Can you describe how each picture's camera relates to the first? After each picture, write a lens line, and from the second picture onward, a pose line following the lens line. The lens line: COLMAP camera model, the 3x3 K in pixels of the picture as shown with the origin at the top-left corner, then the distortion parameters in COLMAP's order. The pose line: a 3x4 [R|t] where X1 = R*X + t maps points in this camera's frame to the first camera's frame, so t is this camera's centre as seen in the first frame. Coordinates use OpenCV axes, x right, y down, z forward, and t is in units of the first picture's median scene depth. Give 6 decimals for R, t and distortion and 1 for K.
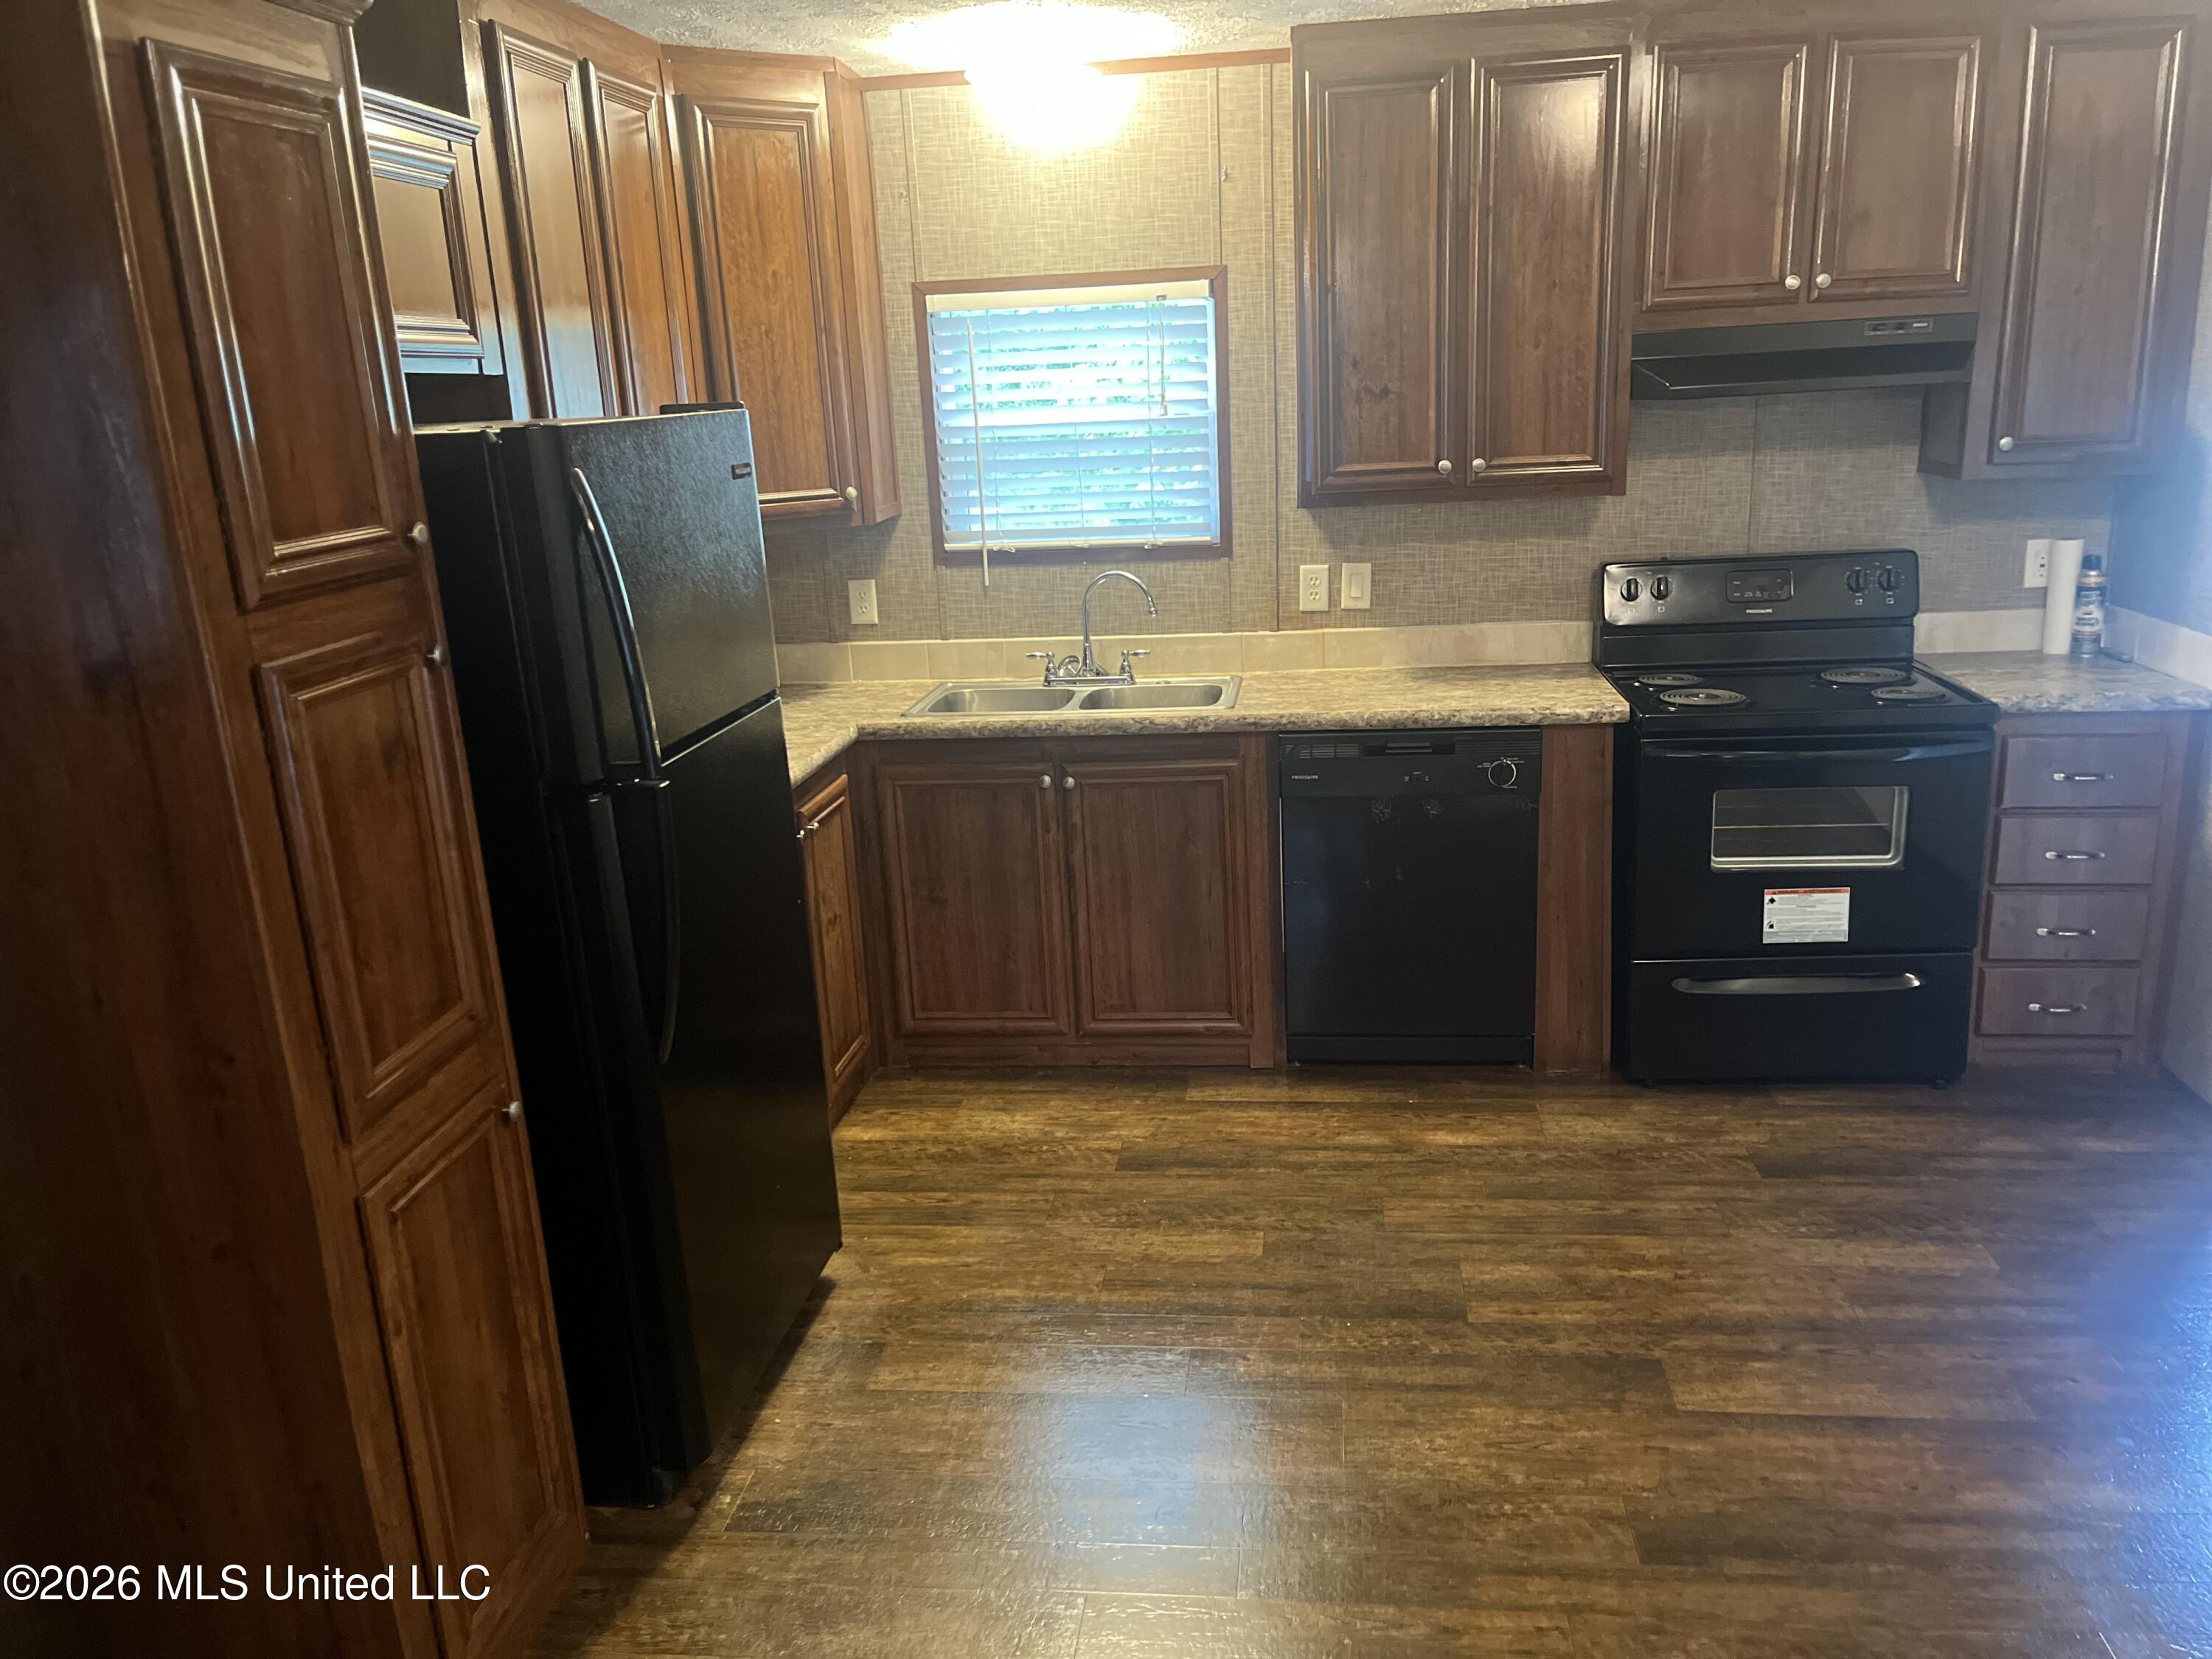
lens RADIAL K [[1661.4, 0, 1086.0], [0, 1661.4, 823.4], [0, 0, 1]] dist [0.039670, -0.048020]
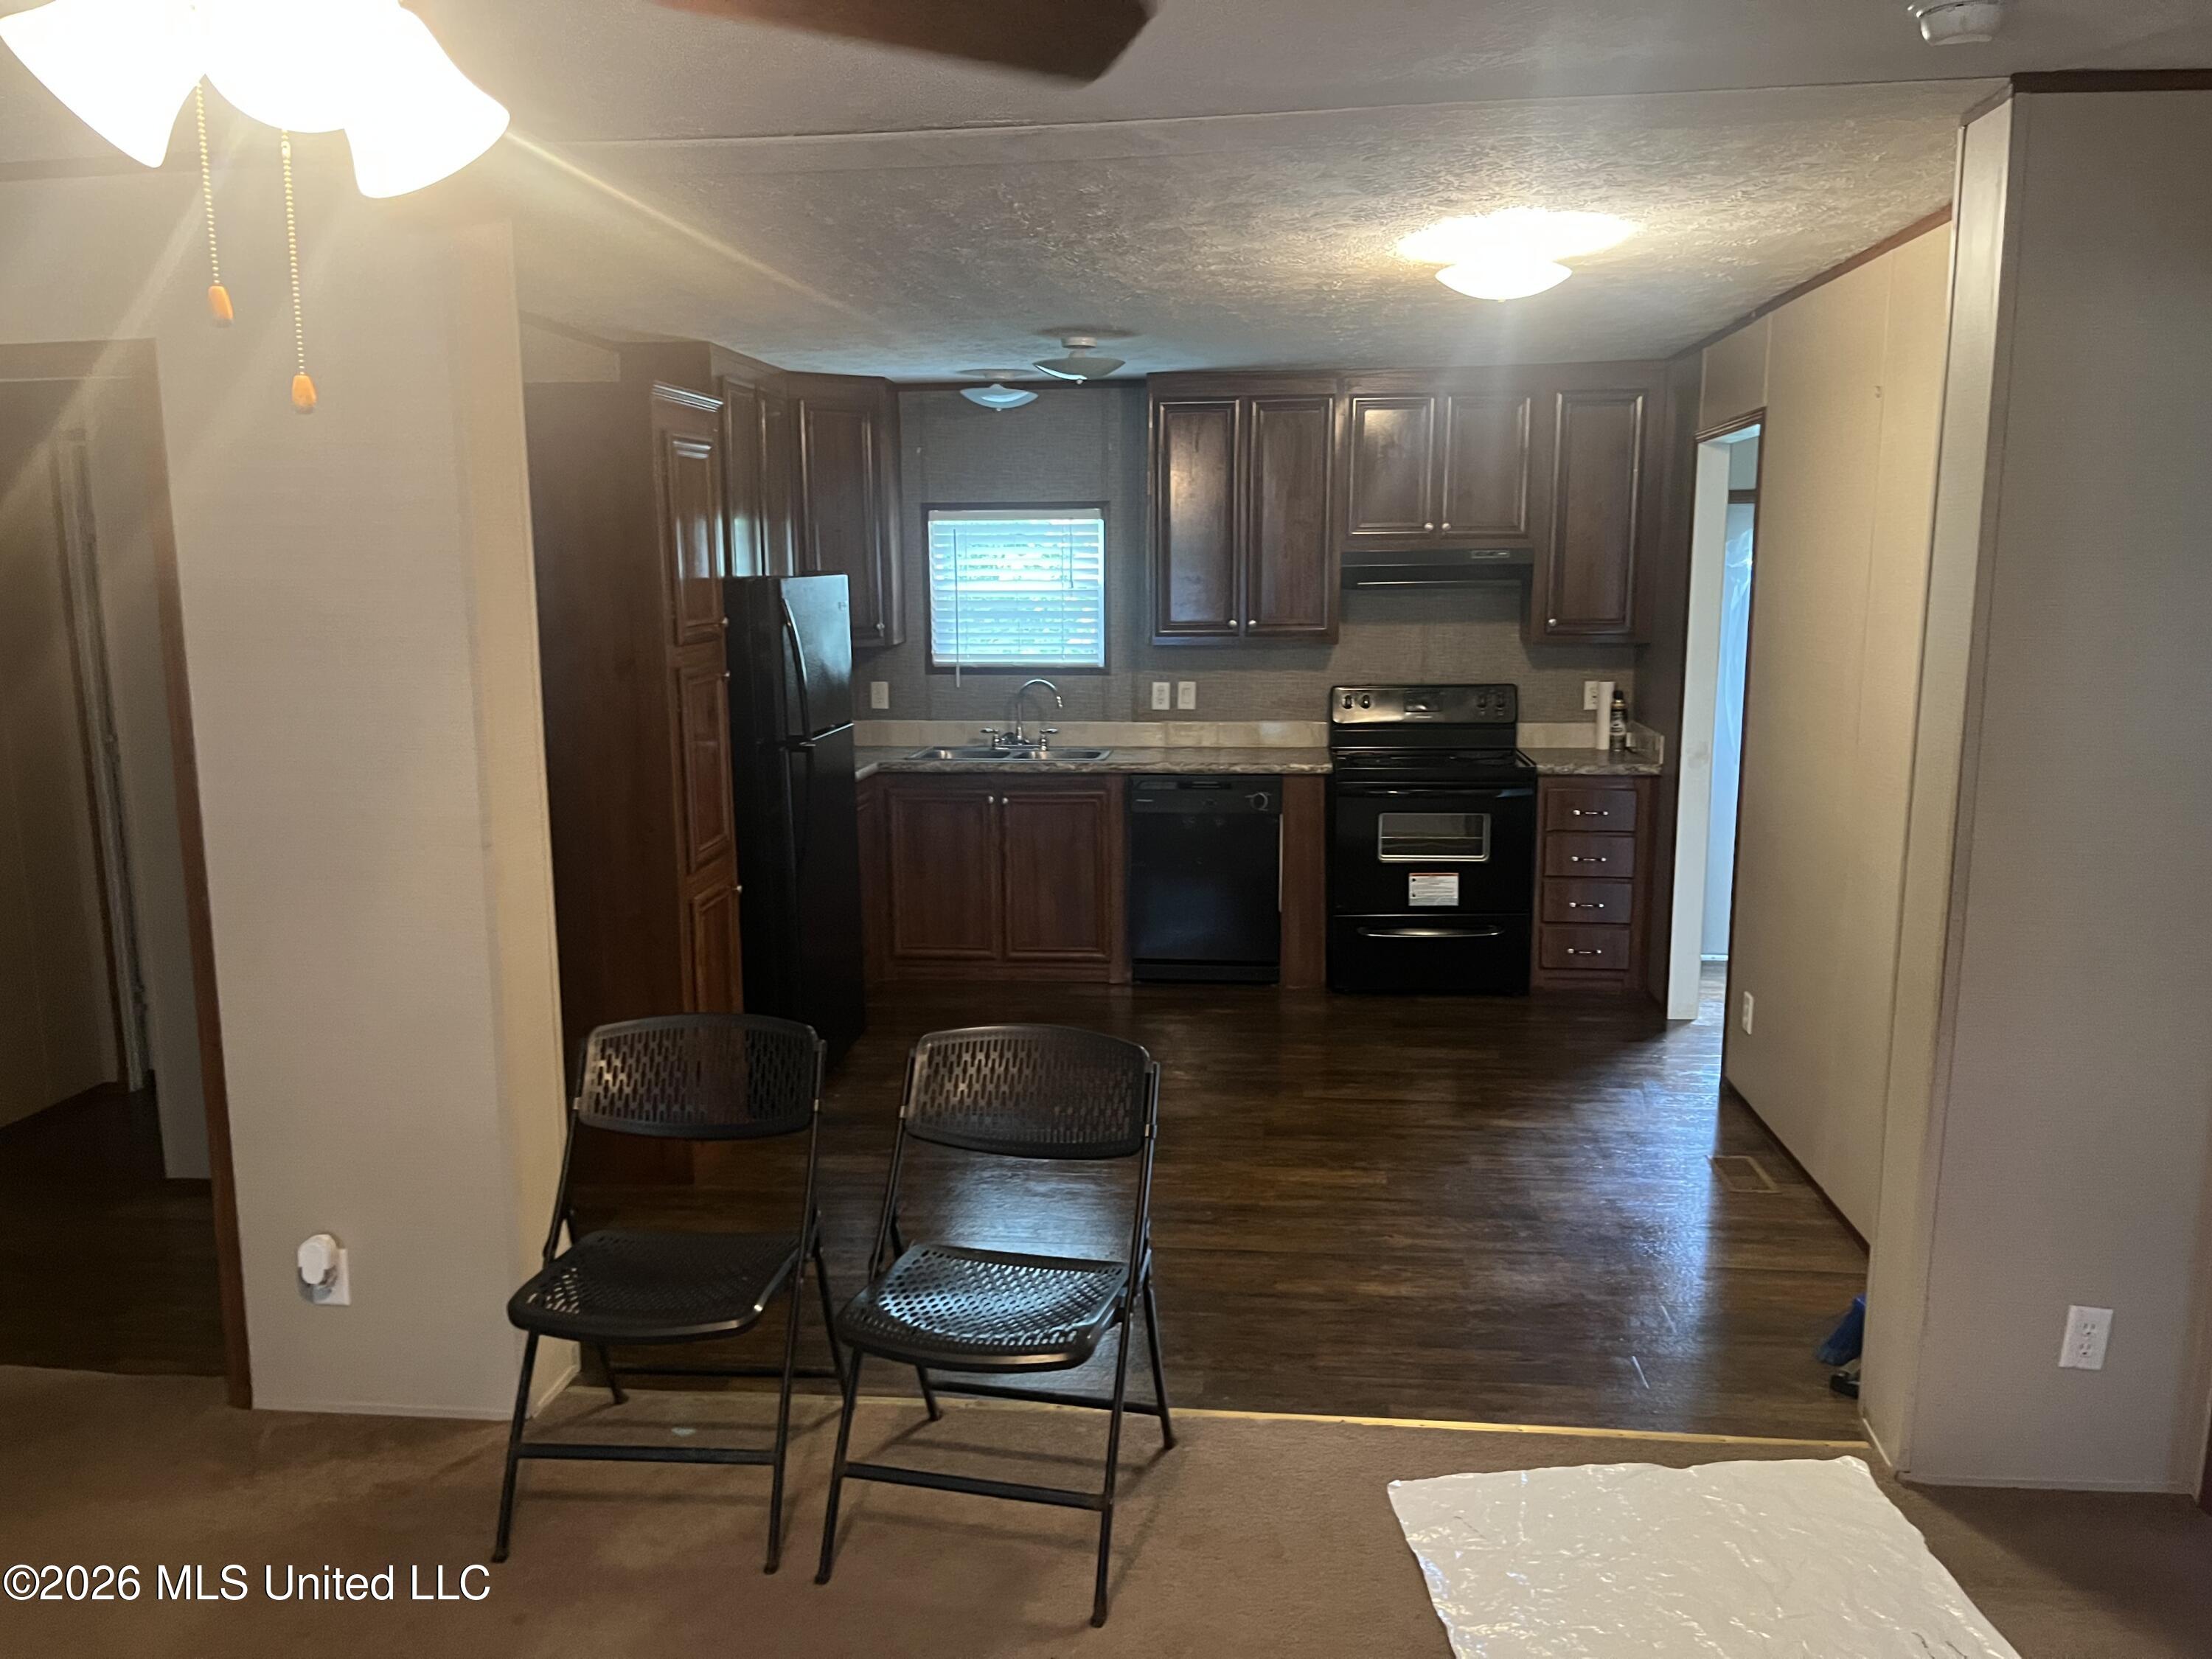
lens RADIAL K [[1661.4, 0, 1124.4], [0, 1661.4, 832.0], [0, 0, 1]] dist [0.039670, -0.048020]
pose [[0.998669, 0.030939, 0.041269, 0.040122], [-0.026484, 0.994178, -0.104440, 0.164810], [-0.044260, 0.103208, 0.993675, -0.611048]]
